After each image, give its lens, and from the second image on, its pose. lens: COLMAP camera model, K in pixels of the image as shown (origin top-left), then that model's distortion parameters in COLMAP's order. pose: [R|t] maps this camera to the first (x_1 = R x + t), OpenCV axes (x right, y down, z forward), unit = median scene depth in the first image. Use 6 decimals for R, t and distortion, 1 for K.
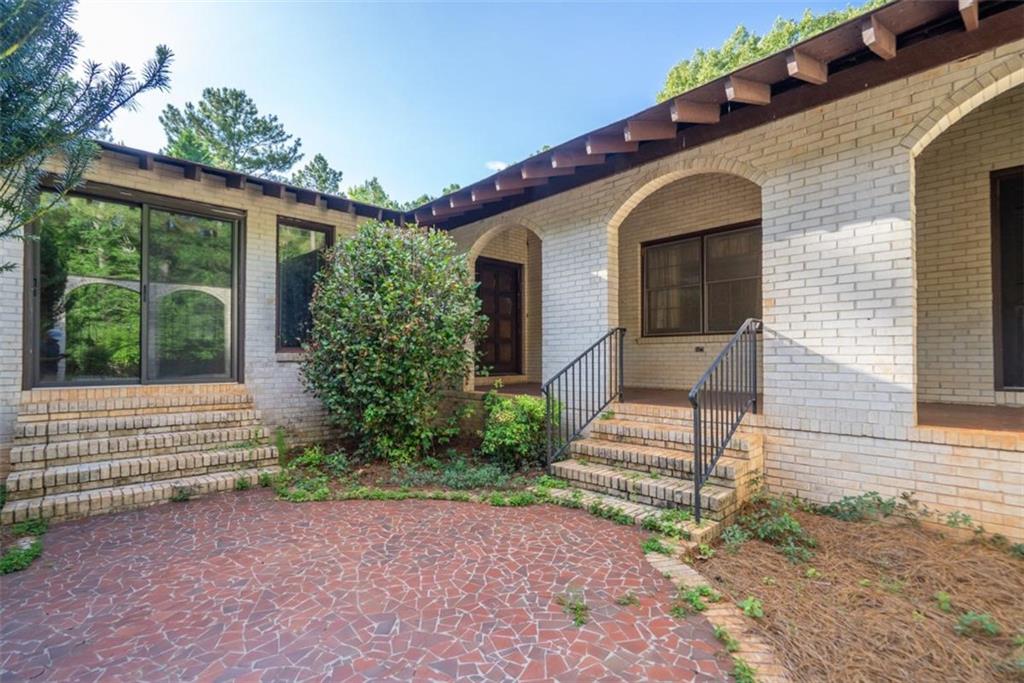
lens RADIAL K [[473.4, 0, 515.1], [0, 473.4, 350.8], [0, 0, 1]] dist [0.000727, 0.000115]
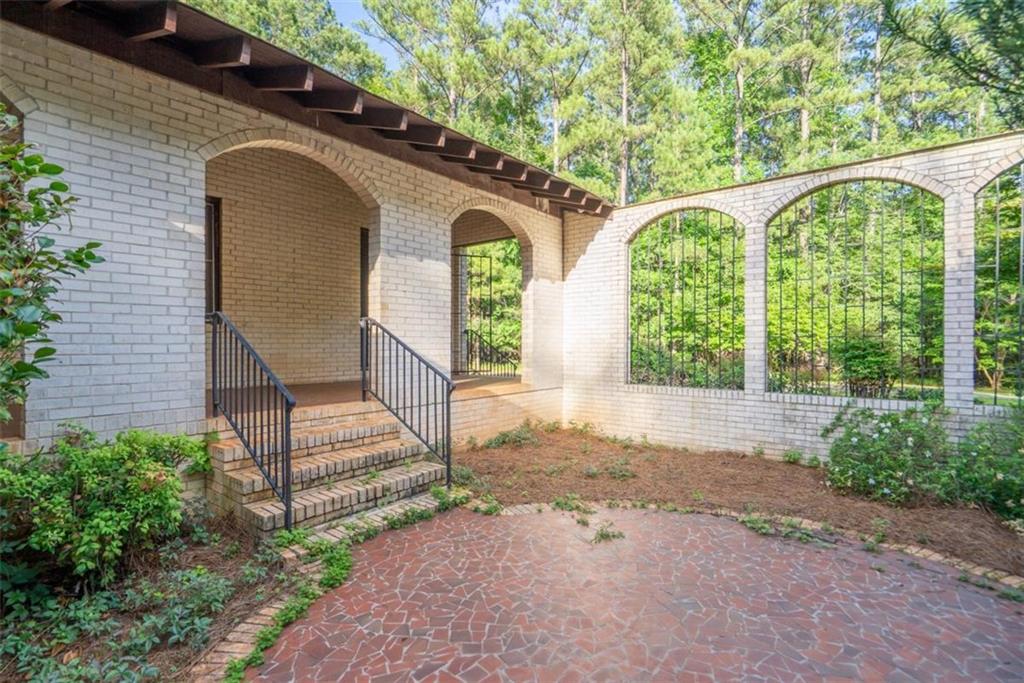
lens RADIAL K [[473.4, 0, 515.2], [0, 473.4, 342.7], [0, 0, 1]] dist [0.000727, 0.000115]
pose [[-0.109710, 0.003445, 0.993958, -0.799016], [-0.019140, 0.999801, -0.005578, -0.010919], [-0.993779, -0.019637, -0.109622, 0.921249]]
